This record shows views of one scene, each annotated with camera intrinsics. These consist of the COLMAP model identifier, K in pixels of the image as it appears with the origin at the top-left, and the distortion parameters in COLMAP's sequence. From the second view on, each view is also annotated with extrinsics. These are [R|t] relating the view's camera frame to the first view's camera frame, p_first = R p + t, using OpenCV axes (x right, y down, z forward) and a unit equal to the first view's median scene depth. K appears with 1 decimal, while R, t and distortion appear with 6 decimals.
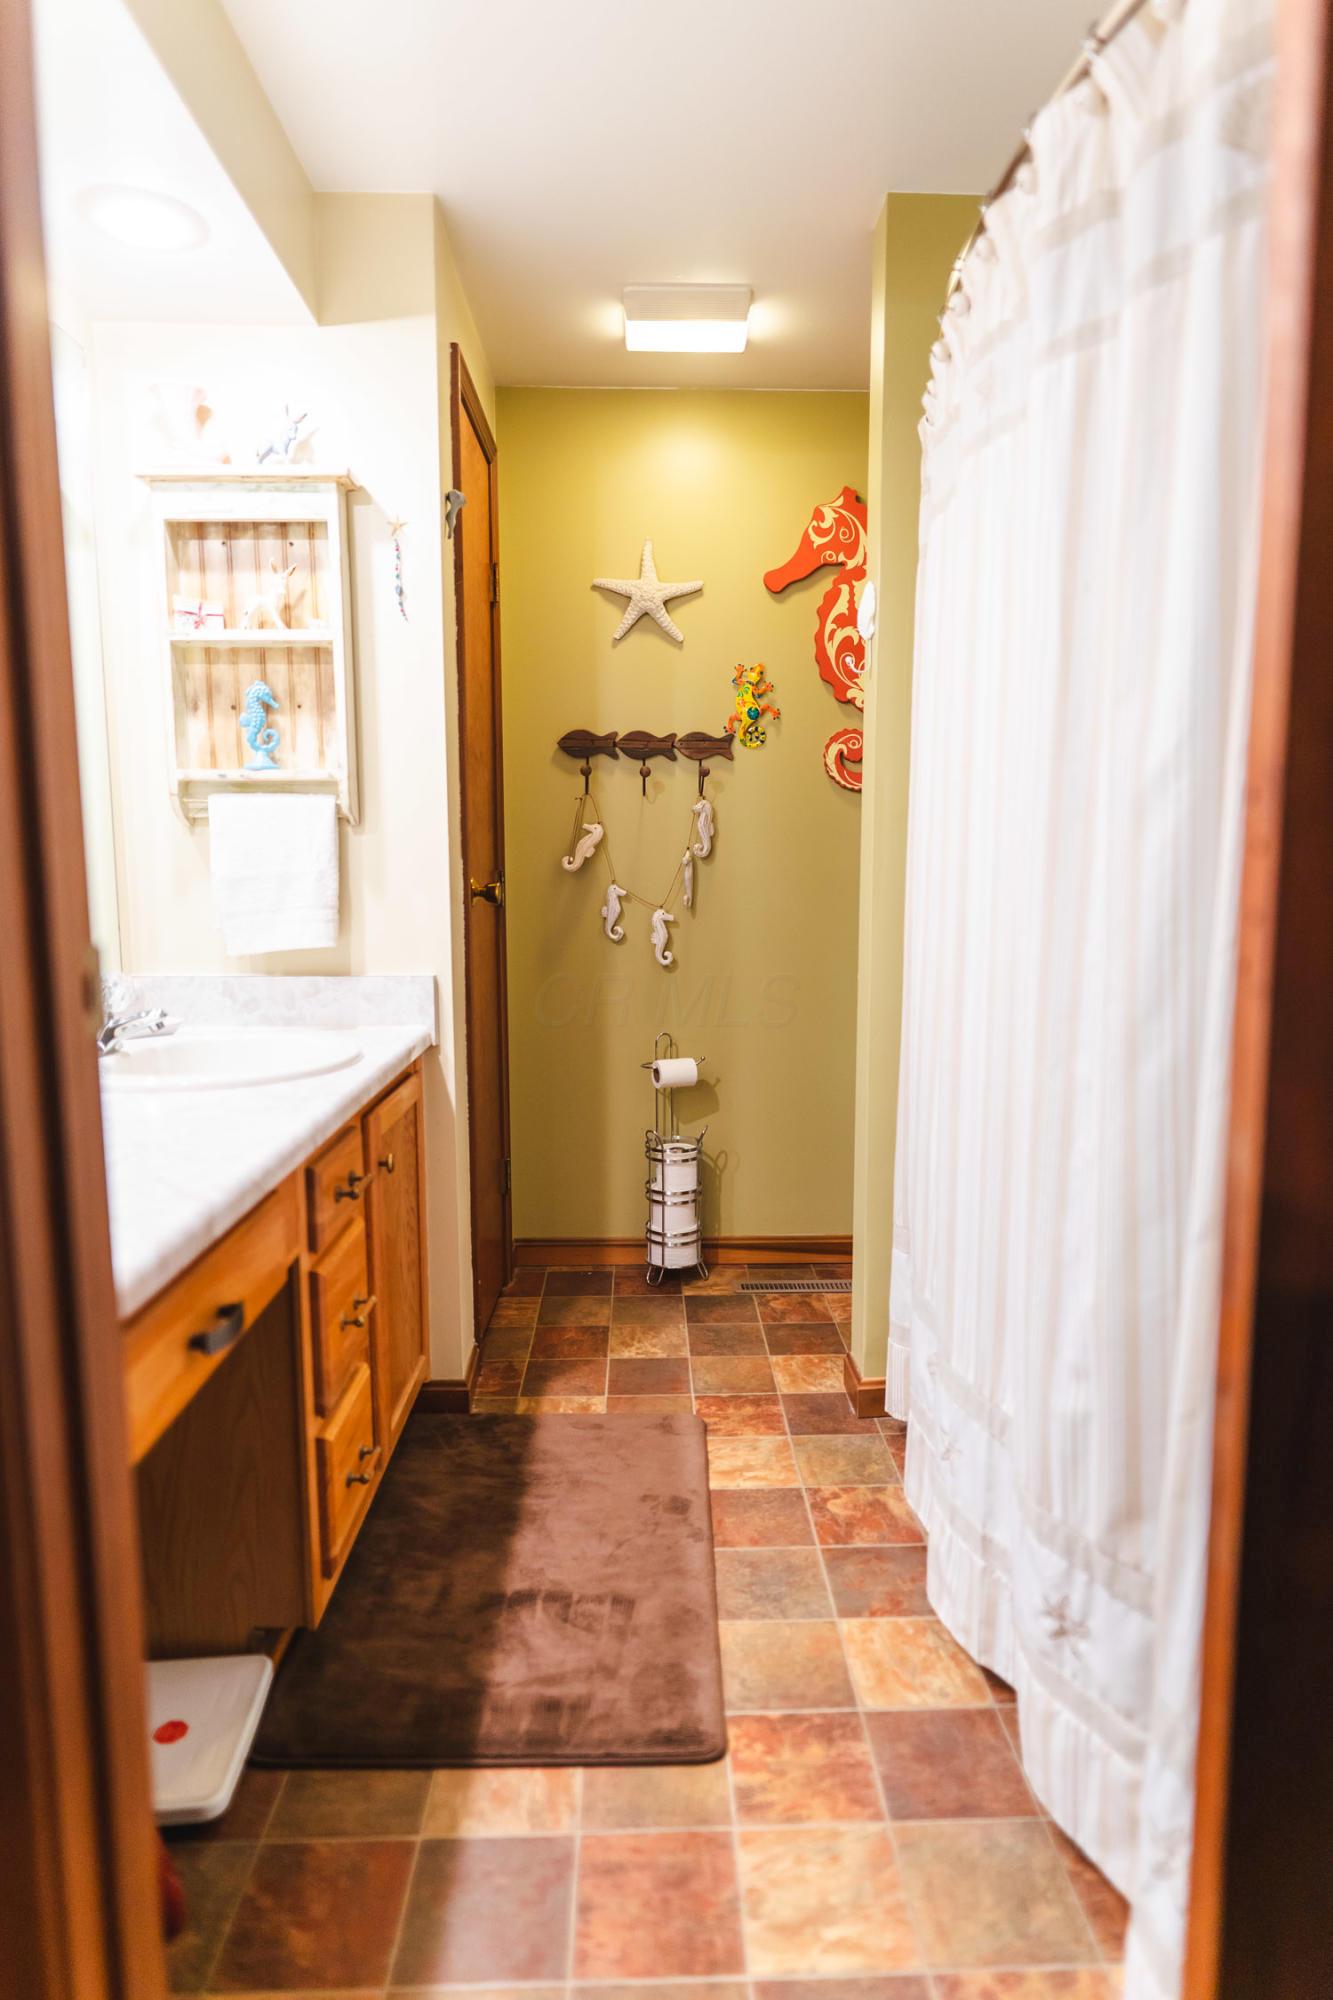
lens RADIAL K [[1158.5, 0, 682.8], [0, 1158.5, 998.4], [0, 0, 1]] dist [0.003935, -0.002086]
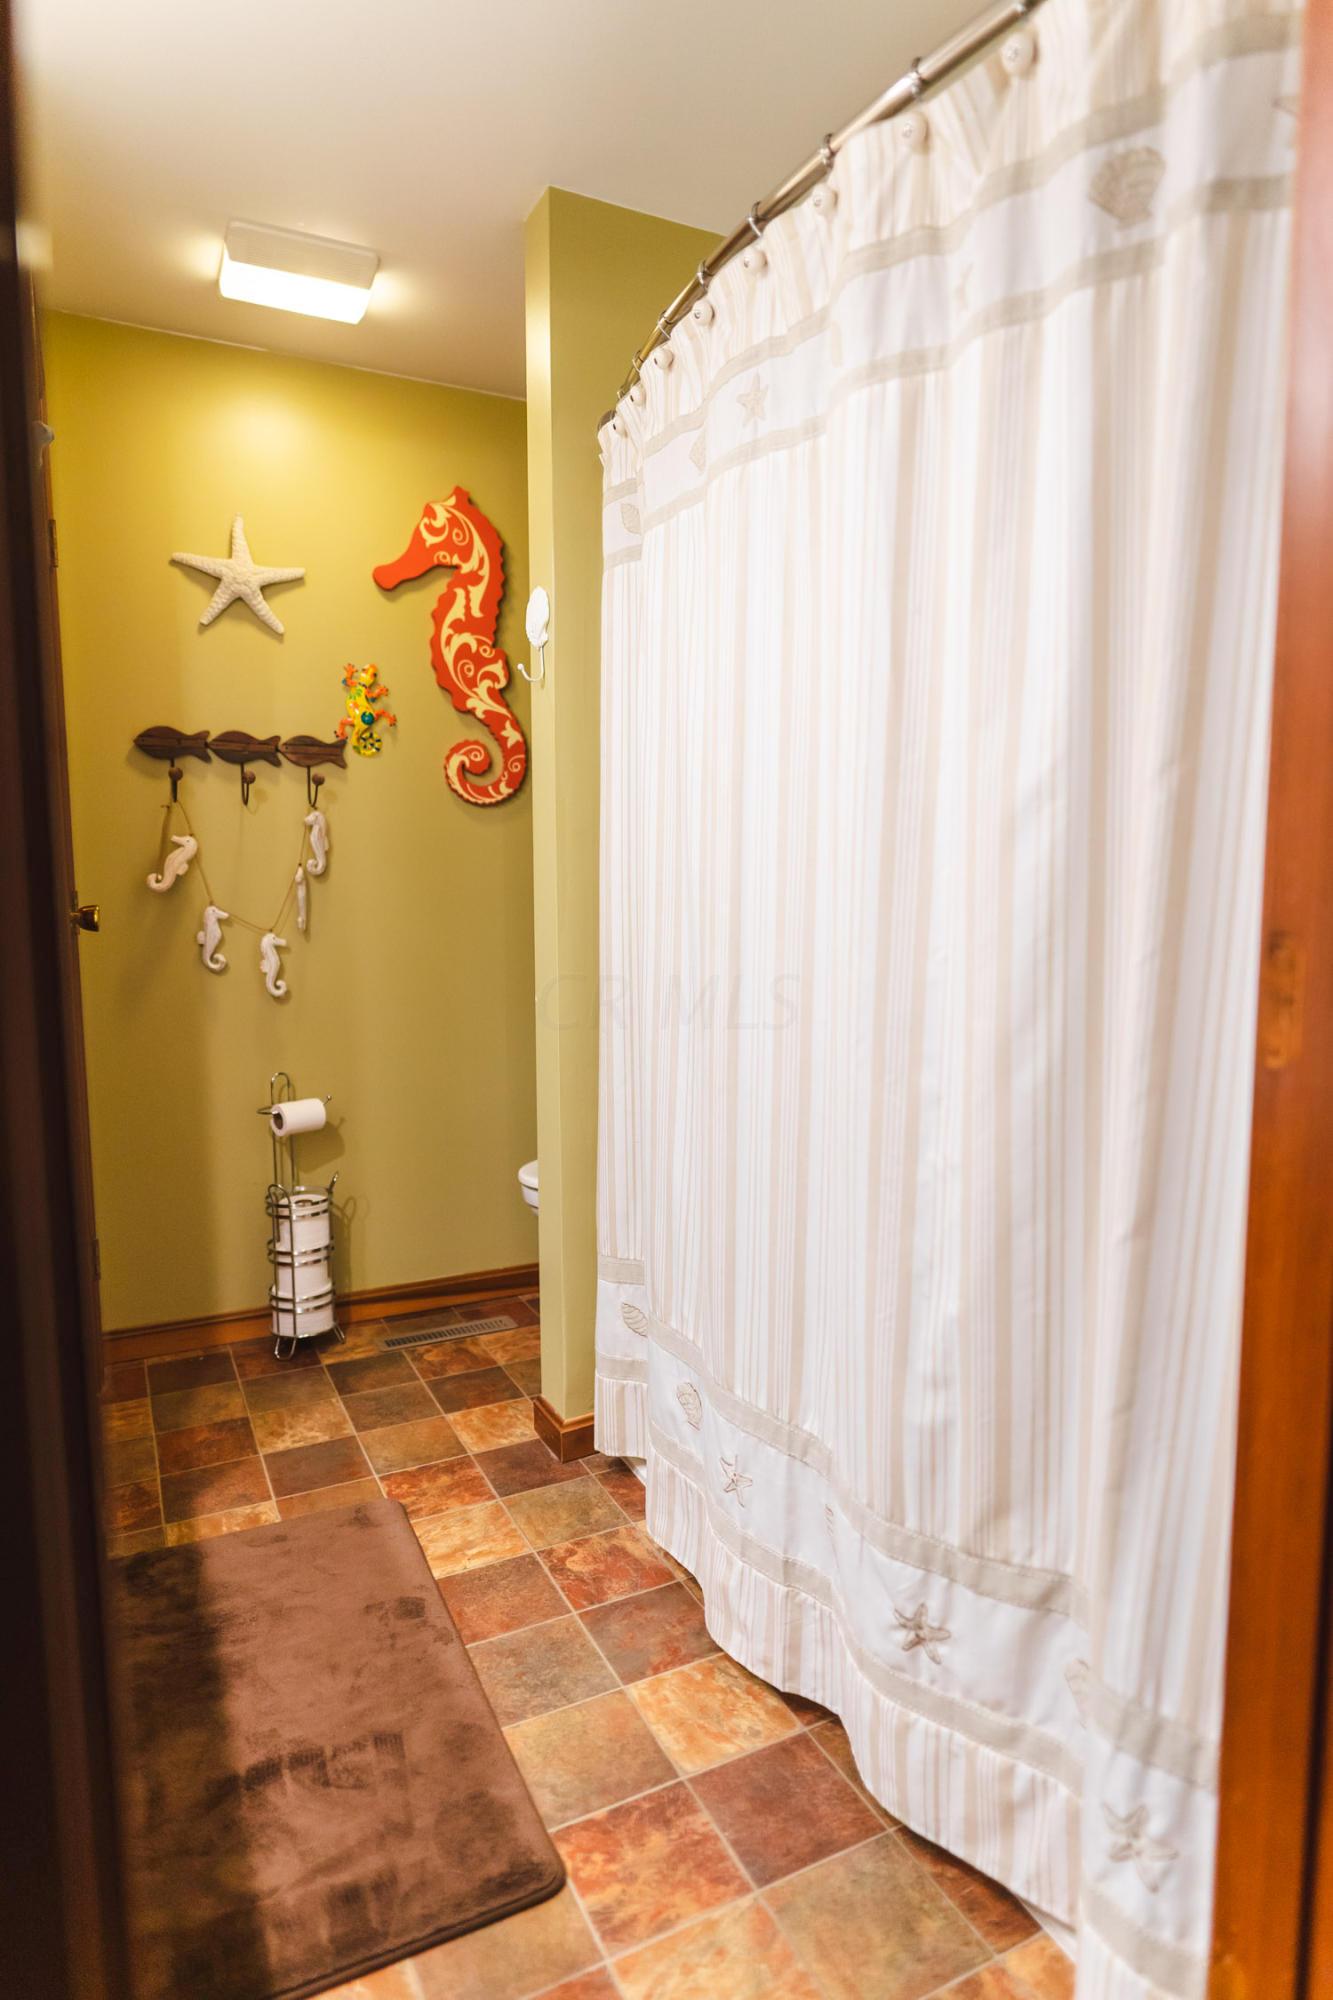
lens RADIAL K [[1158.5, 0, 663.7], [0, 1158.5, 998.0], [0, 0, 1]] dist [0.003935, -0.002086]
pose [[0.907210, -0.046210, 0.418132, -0.165639], [0.052249, 0.998630, -0.003000, -0.013017], [-0.417421, 0.024569, 0.908381, 0.098906]]
